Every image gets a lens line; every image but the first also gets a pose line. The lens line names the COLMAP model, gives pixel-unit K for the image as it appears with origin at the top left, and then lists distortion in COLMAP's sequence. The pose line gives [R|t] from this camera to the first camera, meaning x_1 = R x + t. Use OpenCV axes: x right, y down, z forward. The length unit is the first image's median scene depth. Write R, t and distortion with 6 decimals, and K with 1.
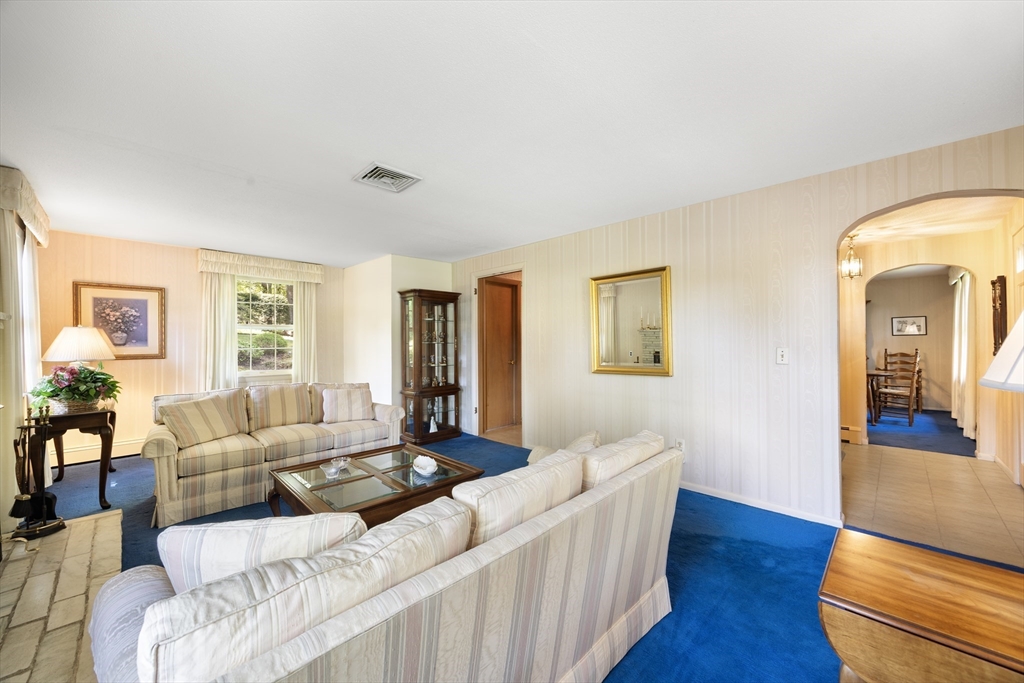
lens RADIAL K [[389.9, 0, 514.2], [0, 389.9, 338.1], [0, 0, 1]] dist [-0.000178, 0.000364]
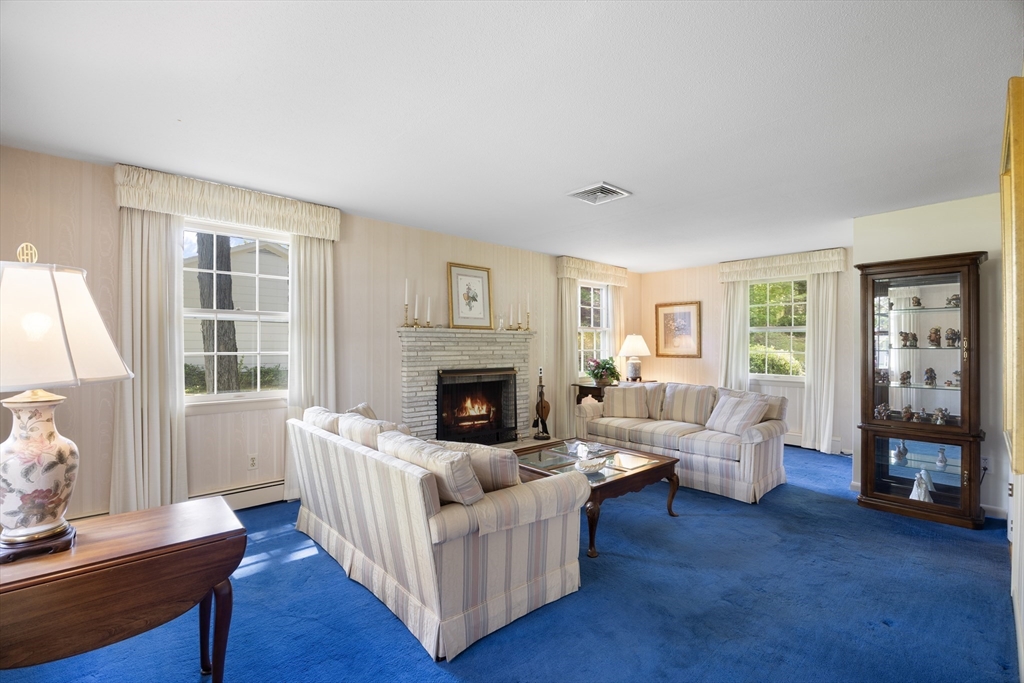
lens RADIAL K [[447.3, 0, 519.3], [0, 447.3, 344.3], [0, 0, 1]] dist [-0.012471, -0.000441]
pose [[-0.052296, 0.001455, -0.998631, 0.608375], [0.006121, 0.999981, 0.001137, 0.003687], [0.998613, -0.006053, -0.052304, 0.553262]]
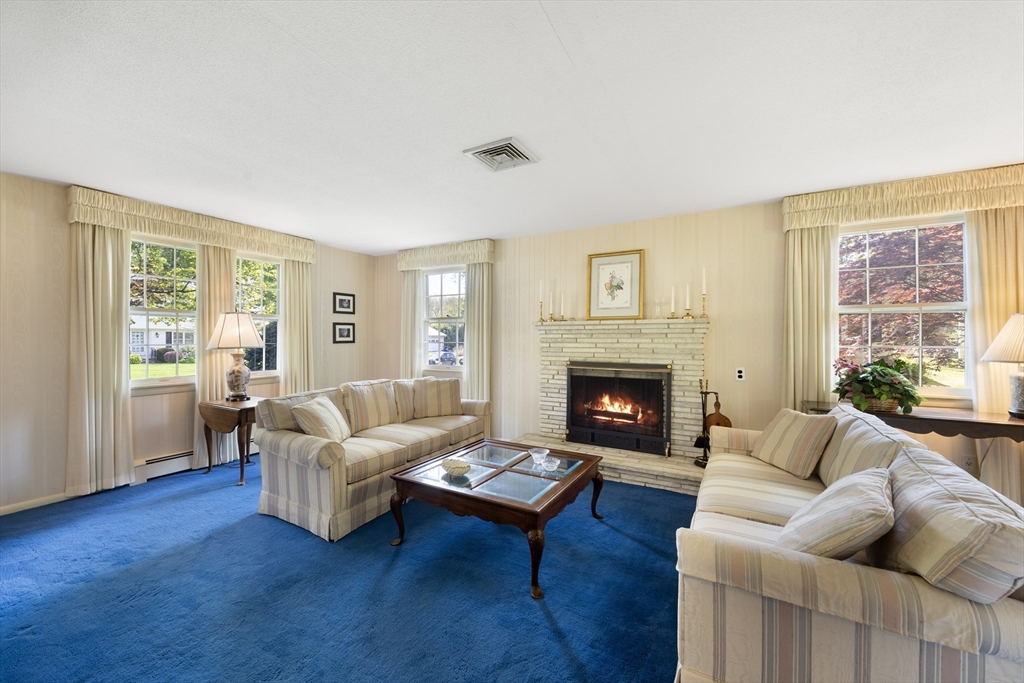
lens RADIAL K [[389.9, 0, 506.6], [0, 389.9, 340.6], [0, 0, 1]] dist [-0.000178, 0.000364]
pose [[-0.965925, 0.002995, -0.258804, -0.058397], [0.003537, 0.999992, -0.001626, 0.015187], [0.258797, -0.002486, -0.965928, 1.225183]]
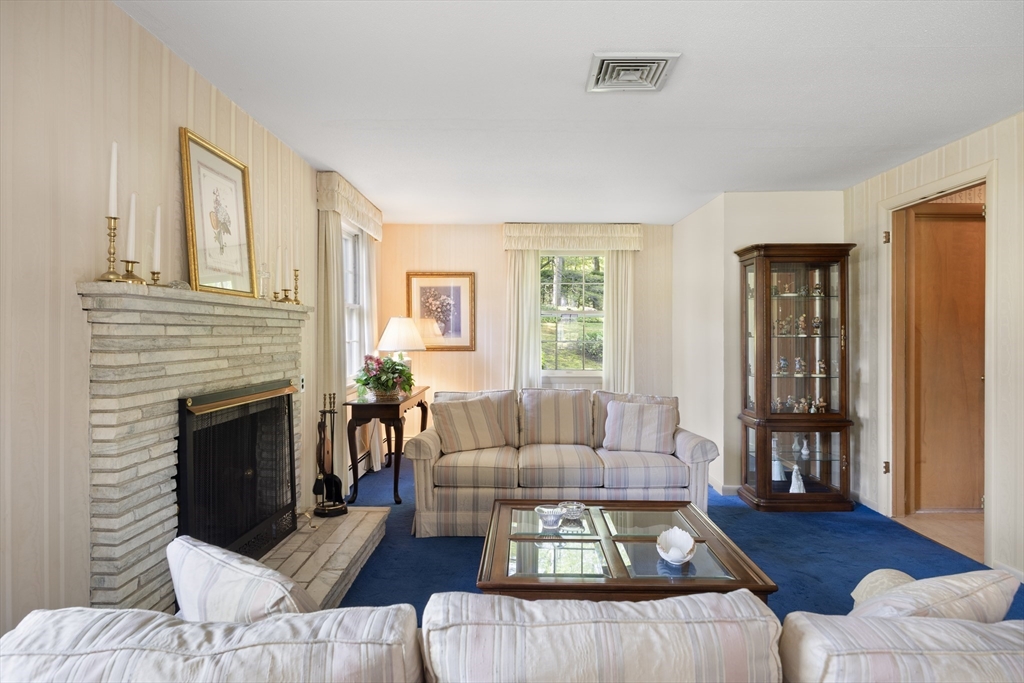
lens RADIAL K [[585.4, 0, 514.2], [0, 585.4, 331.9], [0, 0, 1]] dist [-0.000600, -0.002380]
pose [[0.699152, 0.003259, -0.714965, 0.143467], [0.001409, 0.999981, 0.005935, 0.000759], [0.714971, -0.005157, 0.699135, 0.137194]]
